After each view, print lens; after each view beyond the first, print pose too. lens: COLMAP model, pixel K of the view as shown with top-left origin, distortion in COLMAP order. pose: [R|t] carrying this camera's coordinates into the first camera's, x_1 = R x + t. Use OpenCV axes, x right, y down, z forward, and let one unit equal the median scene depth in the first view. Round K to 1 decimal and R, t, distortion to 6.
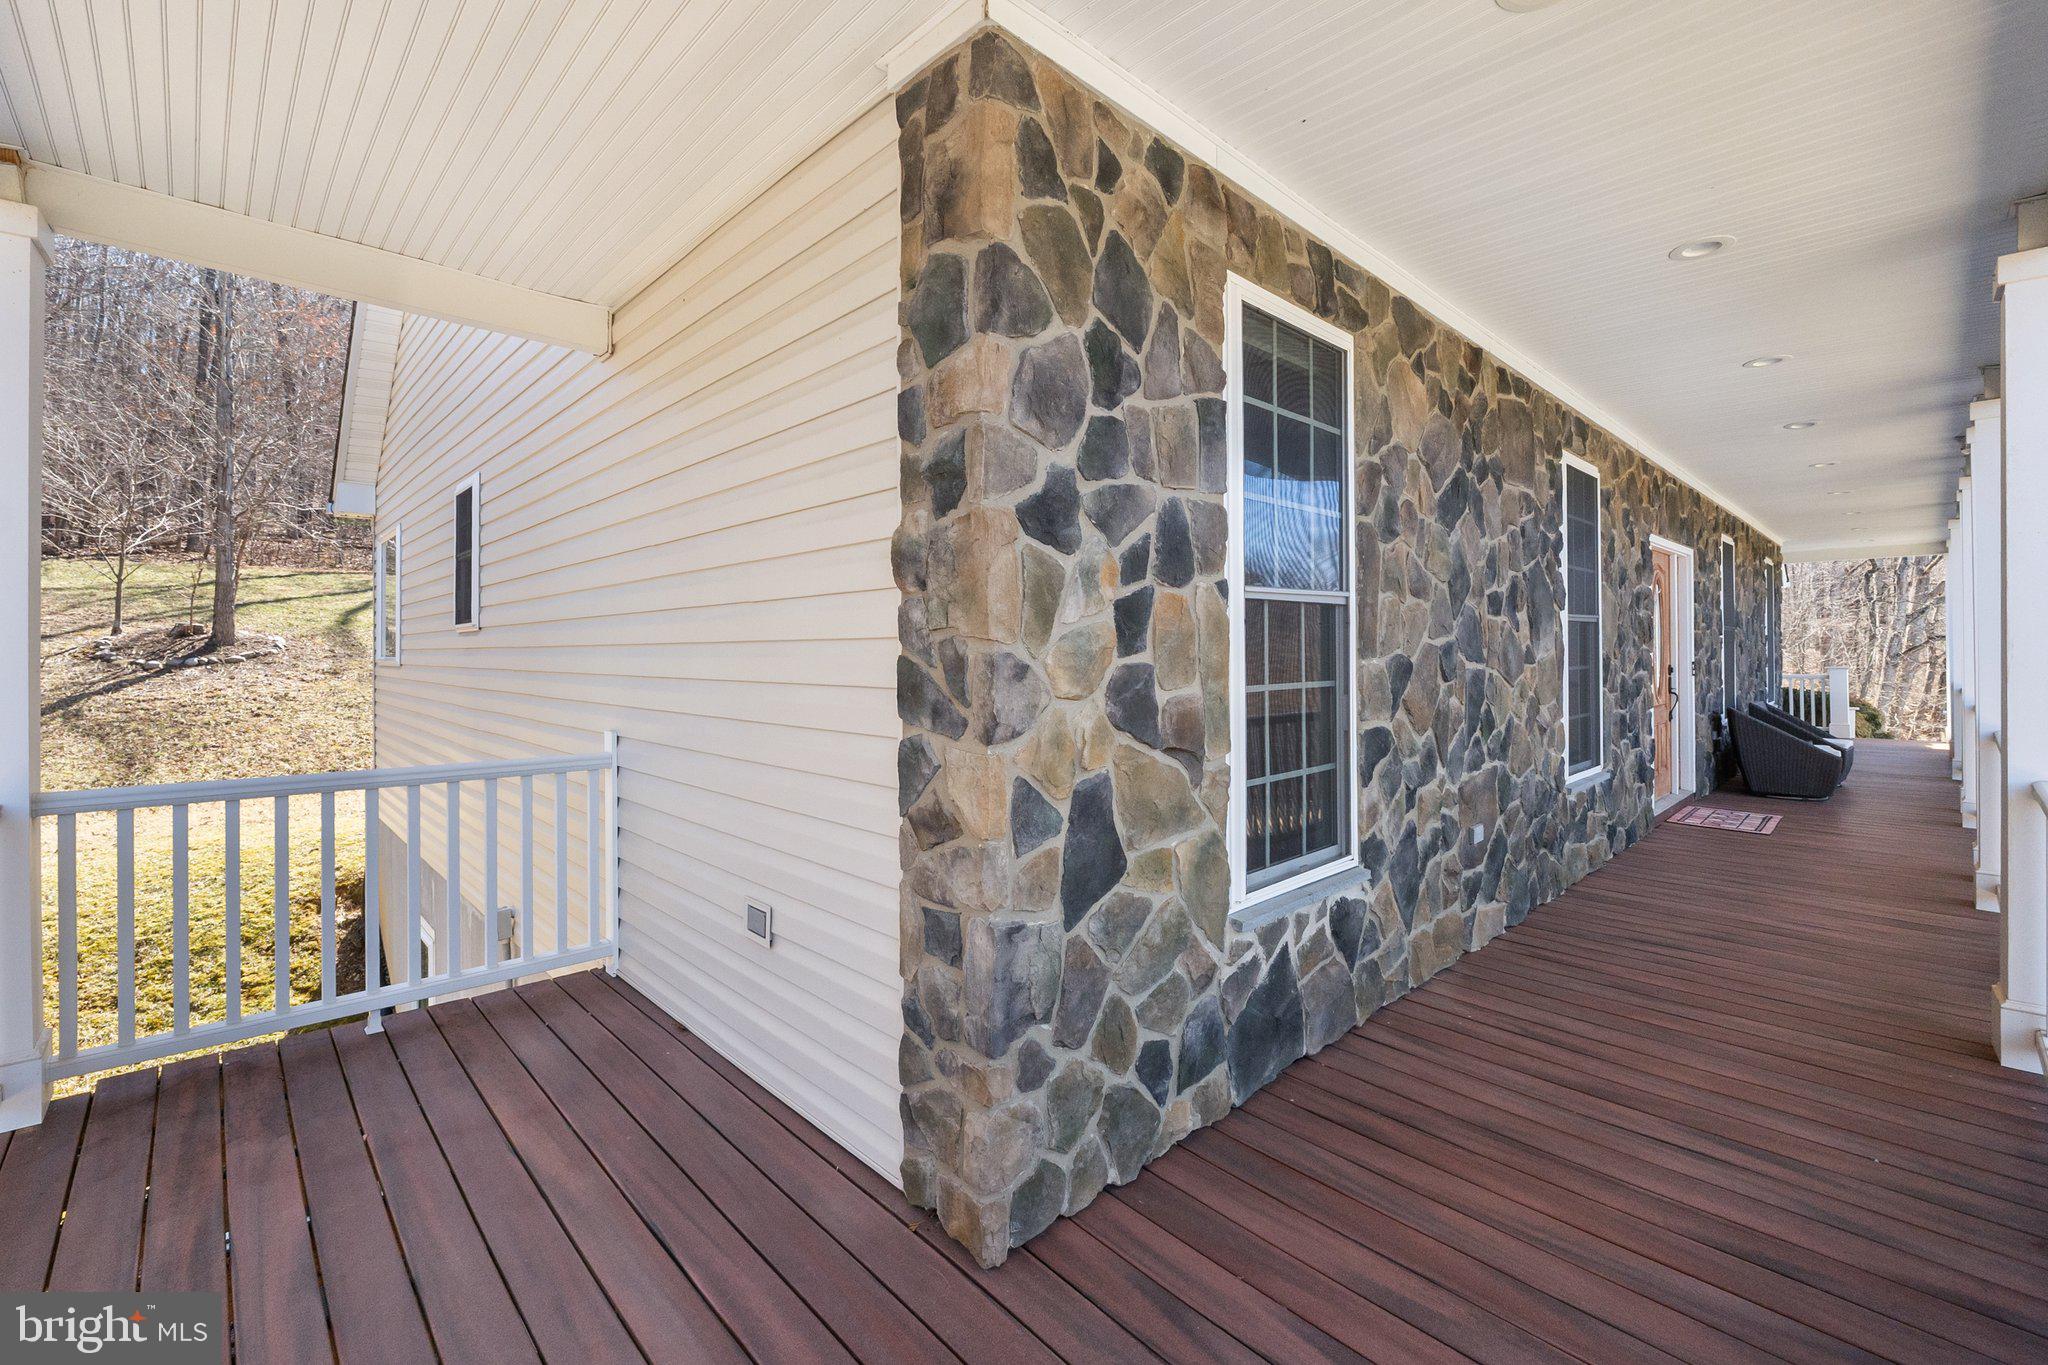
lens RADIAL K [[849.9, 0, 1020.2], [0, 849.9, 664.0], [0, 0, 1]] dist [-0.007419, 0.000167]
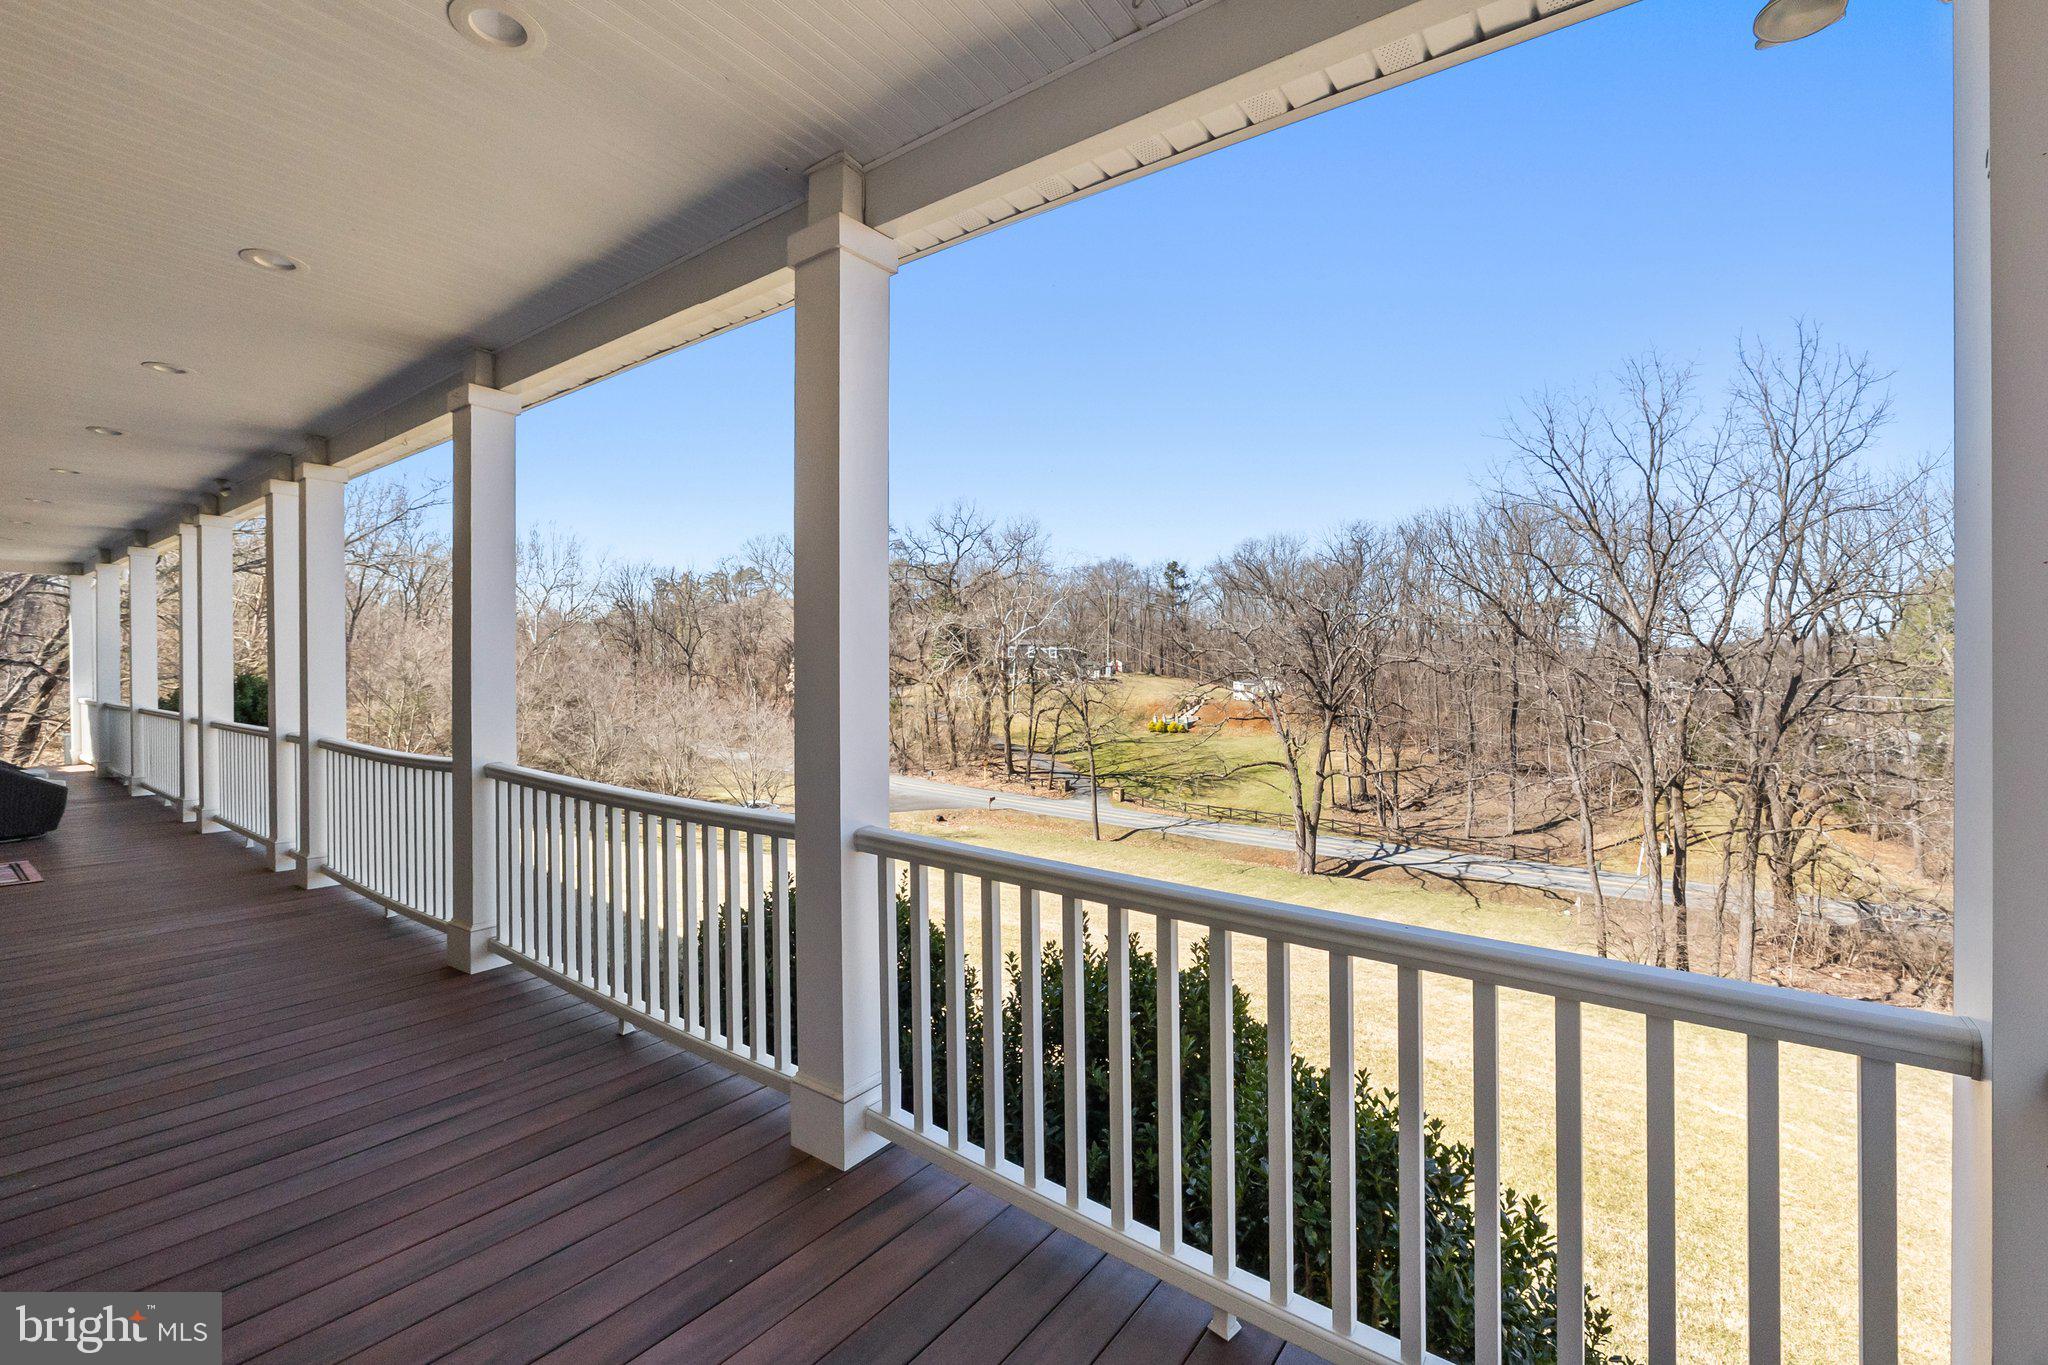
lens RADIAL K [[849.9, 0, 1017.9], [0, 849.9, 678.6], [0, 0, 1]] dist [-0.007419, 0.000167]
pose [[-0.171674, -0.002839, 0.985150, -0.379654], [0.007857, 0.999960, 0.004251, -0.005755], [-0.985122, 0.008470, -0.171645, 0.384569]]
